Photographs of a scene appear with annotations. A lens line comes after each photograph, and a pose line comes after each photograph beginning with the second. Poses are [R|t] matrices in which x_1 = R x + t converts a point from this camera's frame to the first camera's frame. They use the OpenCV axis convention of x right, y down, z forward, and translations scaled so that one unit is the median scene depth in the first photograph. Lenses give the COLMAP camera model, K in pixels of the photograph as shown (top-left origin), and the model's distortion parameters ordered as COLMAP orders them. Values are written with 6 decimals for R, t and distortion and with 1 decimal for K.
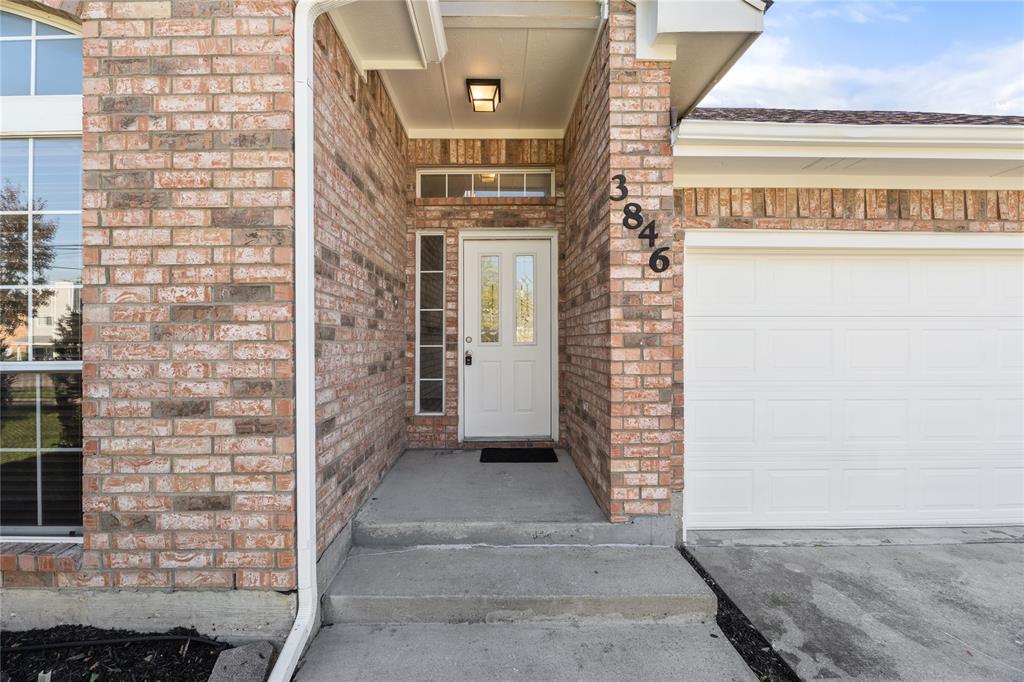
lens RADIAL K [[414.9, 0, 509.3], [0, 414.9, 340.3], [0, 0, 1]] dist [-0.007991, -0.001435]
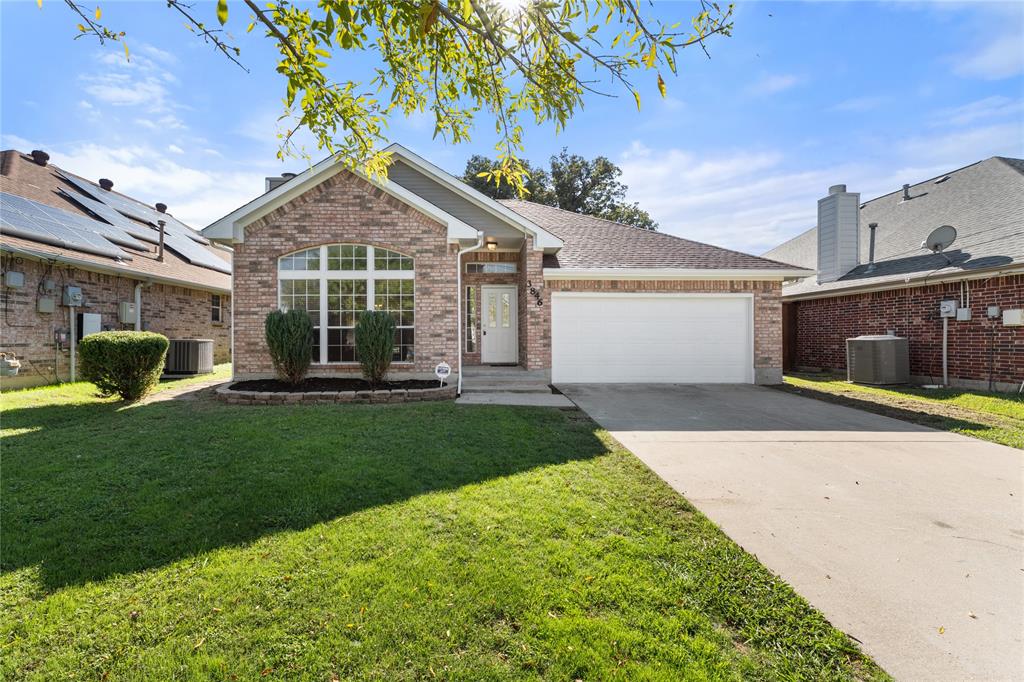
lens RADIAL K [[414.9, 0, 514.6], [0, 414.9, 342.8], [0, 0, 1]] dist [-0.007991, -0.001435]
pose [[0.998865, -0.000769, 0.047625, -0.055024], [0.000454, 0.999978, 0.006617, 0.155845], [-0.047629, -0.006588, 0.998843, -2.855379]]
